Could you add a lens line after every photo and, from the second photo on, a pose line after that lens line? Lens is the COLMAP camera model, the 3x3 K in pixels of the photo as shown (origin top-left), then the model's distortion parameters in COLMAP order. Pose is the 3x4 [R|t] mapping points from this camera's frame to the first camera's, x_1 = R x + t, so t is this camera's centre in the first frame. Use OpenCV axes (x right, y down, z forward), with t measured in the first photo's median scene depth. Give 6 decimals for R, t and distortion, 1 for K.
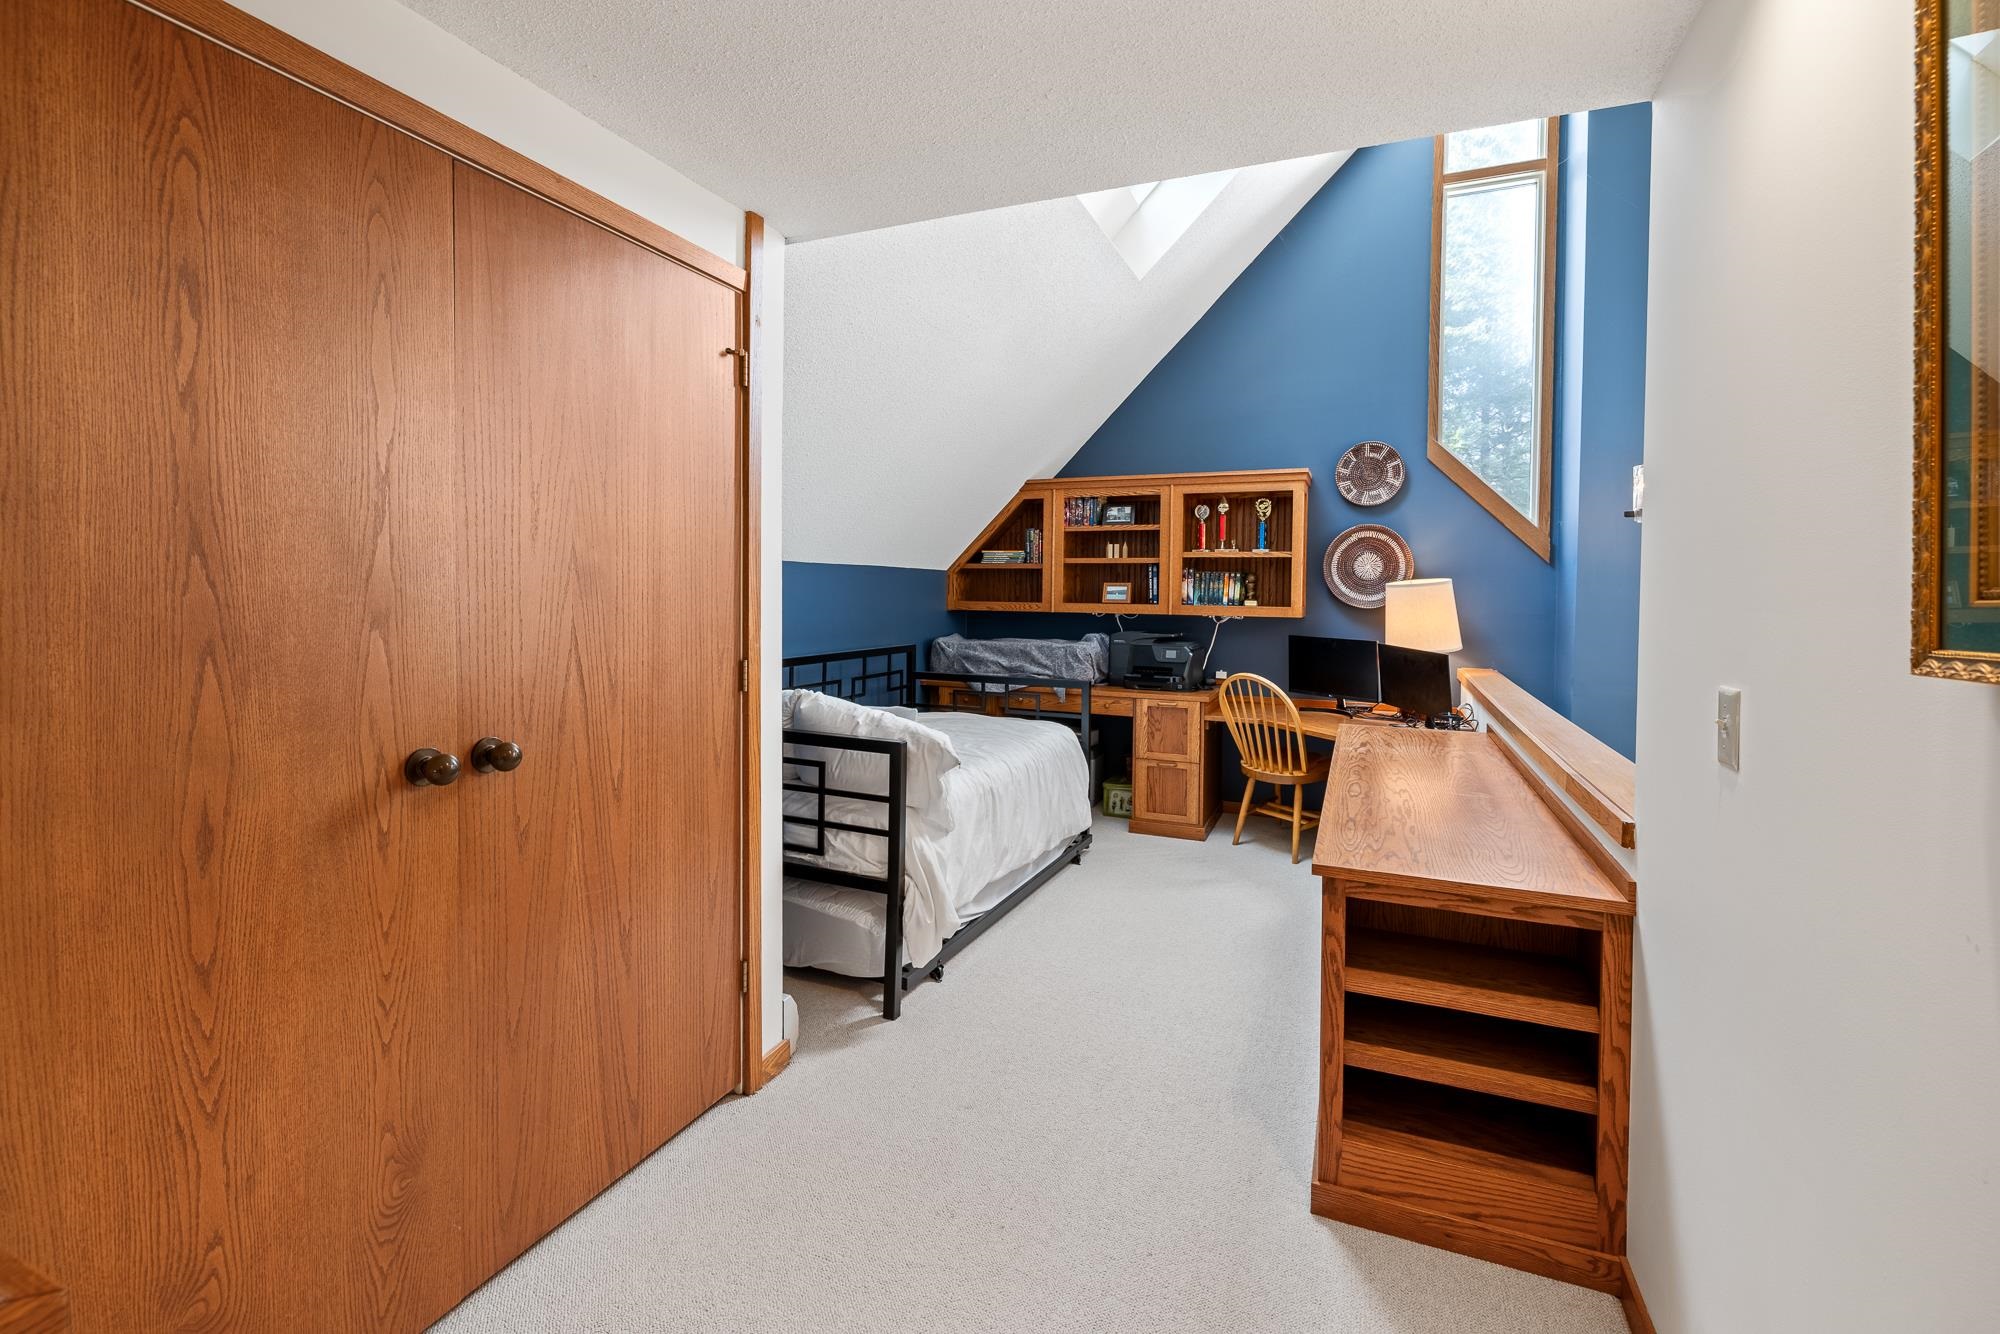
lens RADIAL K [[858.1, 0, 995.2], [0, 858.1, 613.3], [0, 0, 1]] dist [-0.005048, -0.000324]
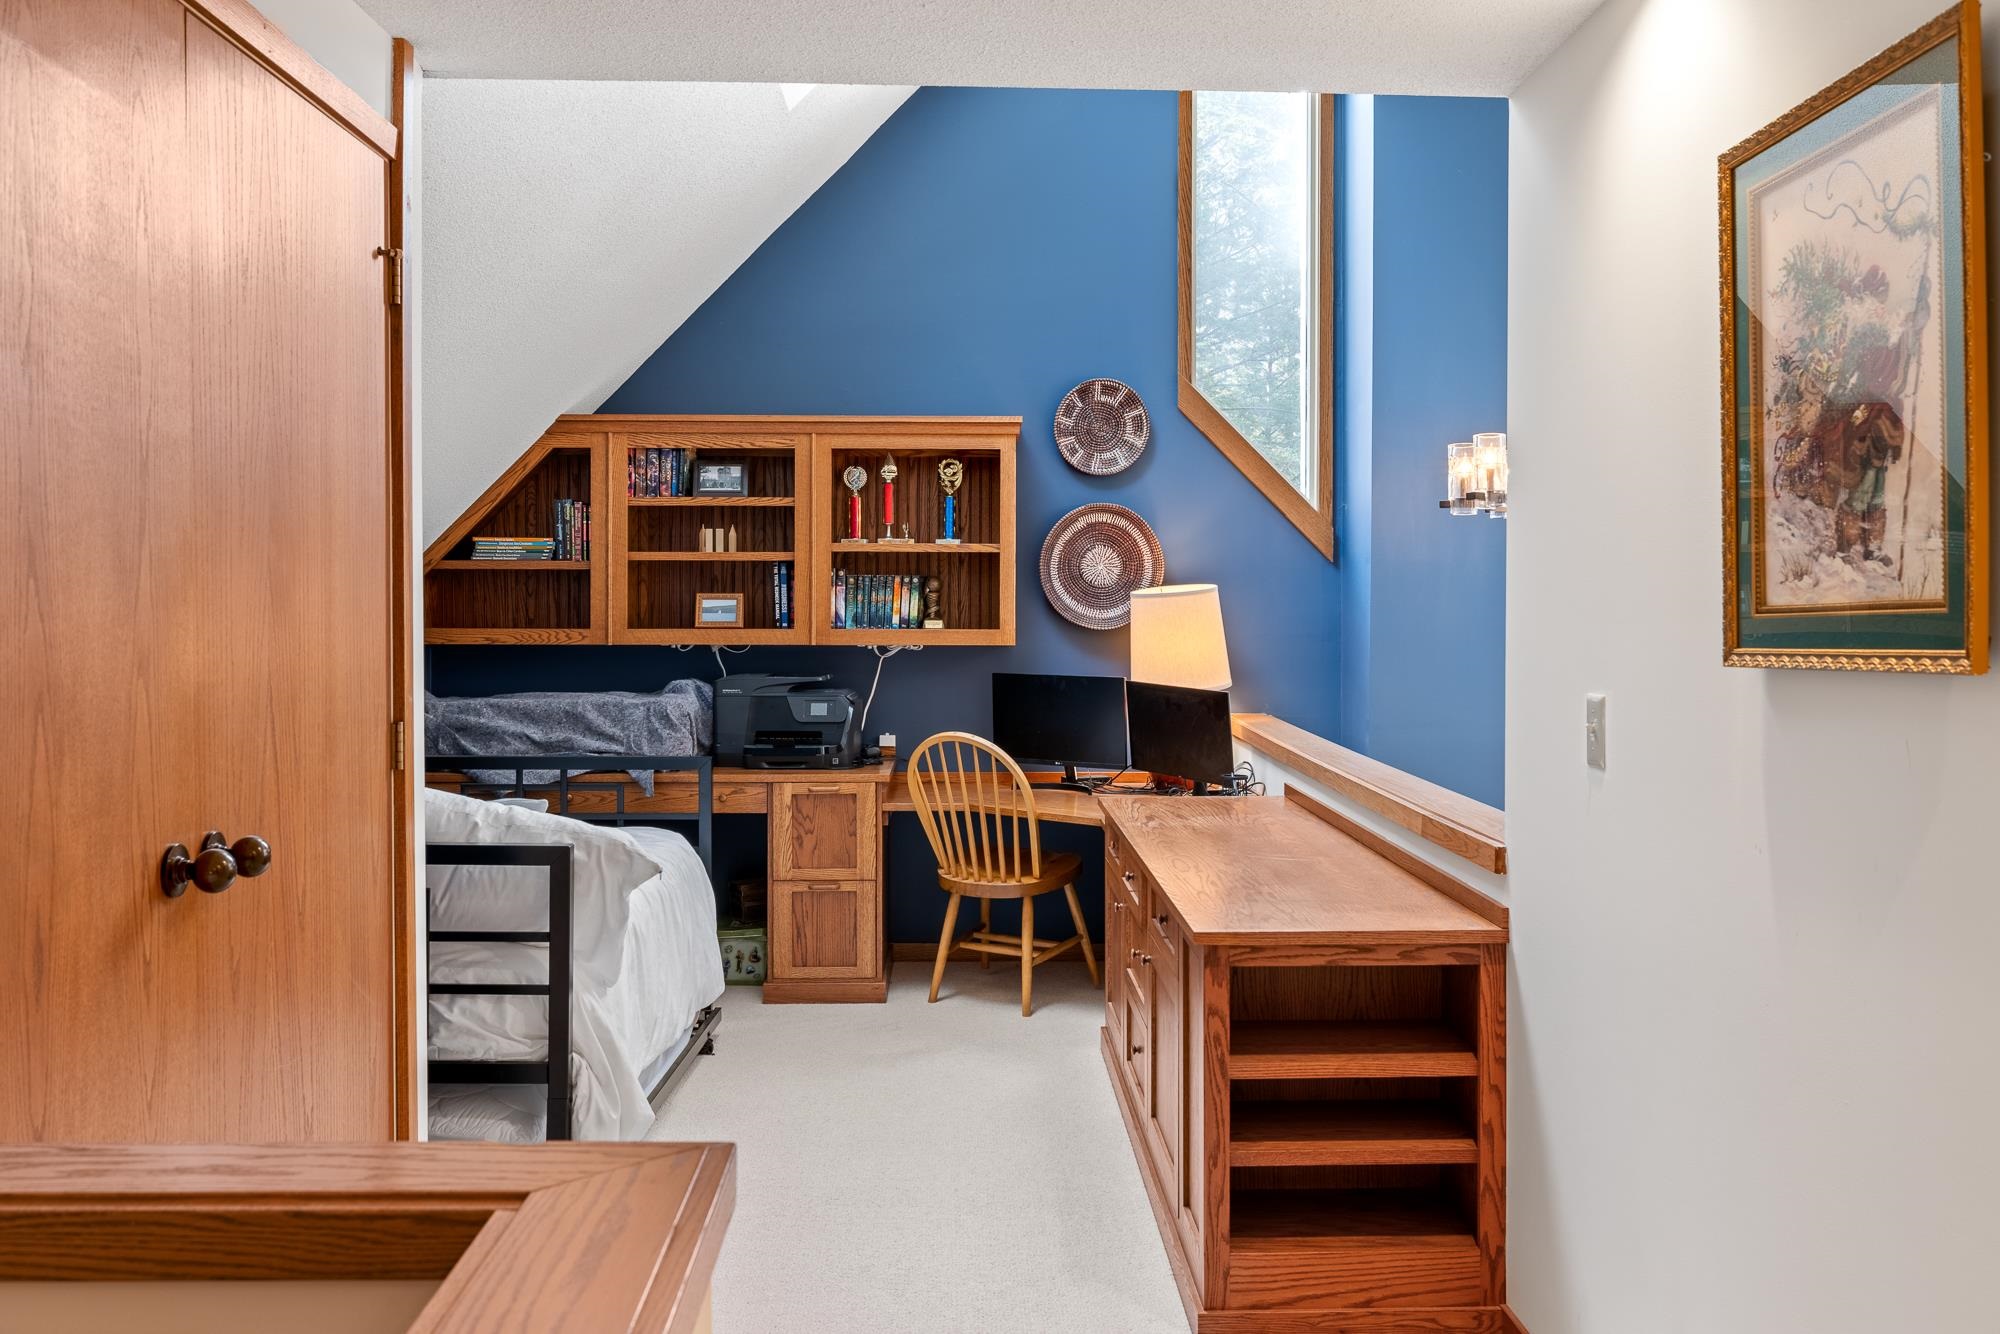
lens RADIAL K [[1722.4, 0, 1000.8], [0, 1722.4, 658.3], [0, 0, 1]] dist [-0.007739, -0.001337]
pose [[0.907004, -0.022659, 0.420513, -0.269169], [0.020008, 0.999742, 0.010715, 0.000829], [-0.420647, -0.001305, 0.907223, -0.240821]]
